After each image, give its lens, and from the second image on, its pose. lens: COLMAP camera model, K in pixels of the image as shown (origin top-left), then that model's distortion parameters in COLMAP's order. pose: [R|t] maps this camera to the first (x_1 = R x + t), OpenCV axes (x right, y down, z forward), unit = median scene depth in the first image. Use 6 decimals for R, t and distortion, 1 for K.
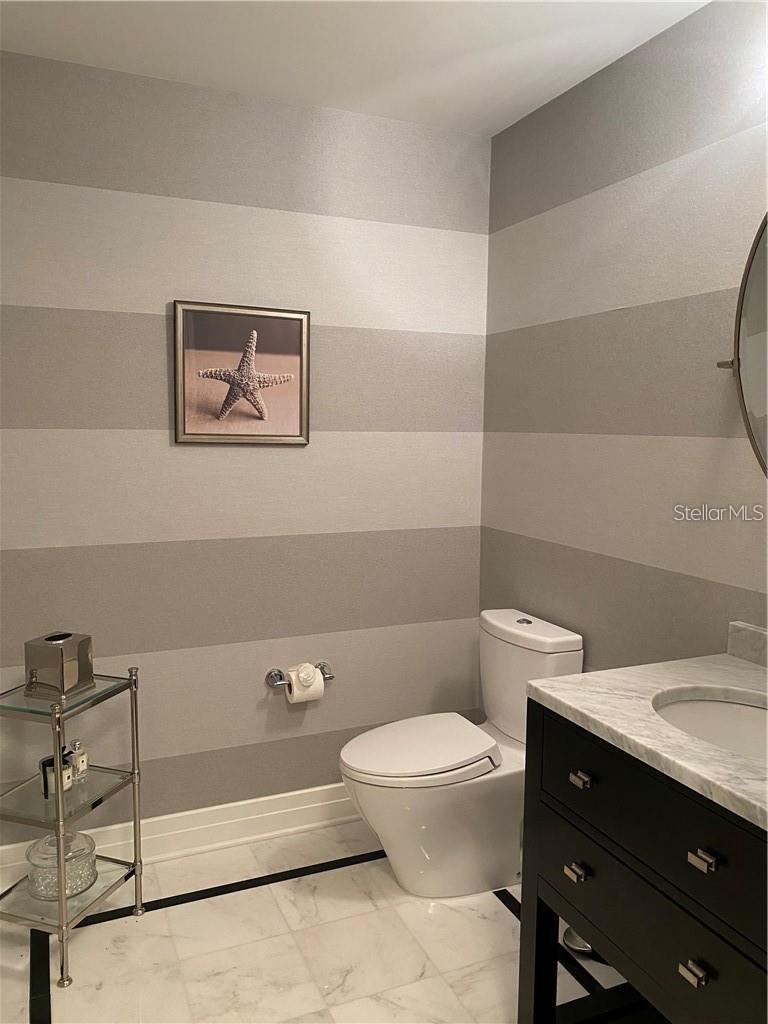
lens RADIAL K [[777.8, 0, 384.9], [0, 777.8, 511.6], [0, 0, 1]] dist [0.009503, -0.011105]
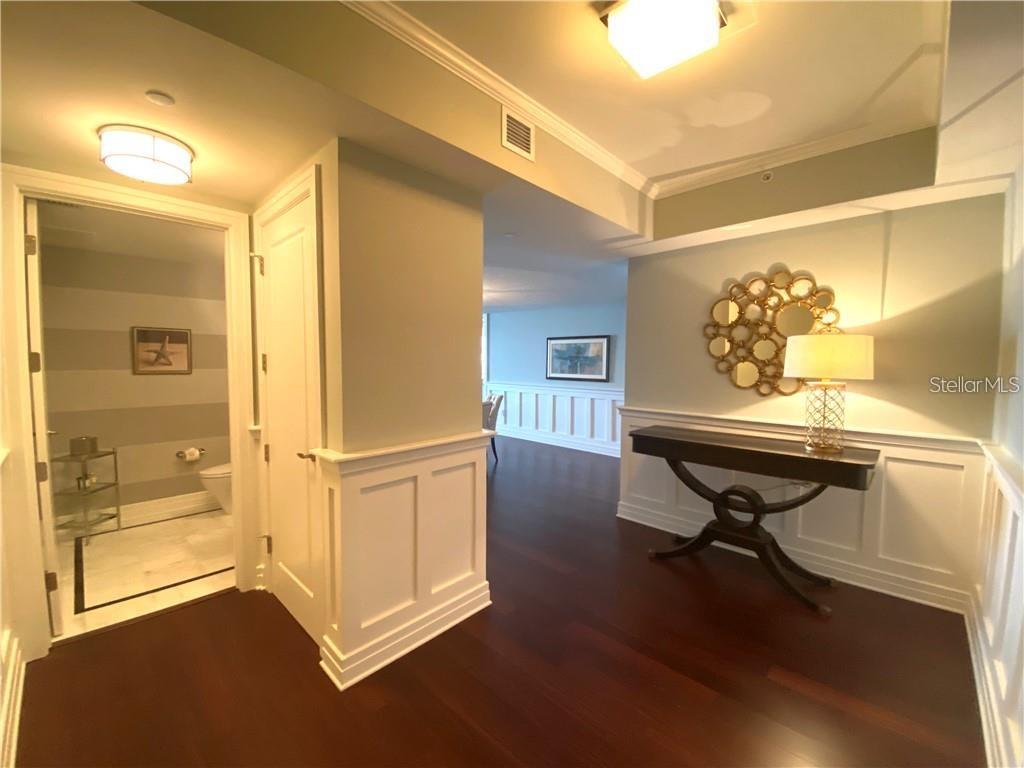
lens RADIAL K [[416.9, 0, 510.1], [0, 416.9, 384.6], [0, 0, 1]] dist [-0.022649, -0.000486]
pose [[0.924983, -0.020639, 0.379447, 0.451311], [0.032642, 0.999149, -0.025226, 0.036916], [-0.378604, 0.035719, 0.924869, -0.952411]]
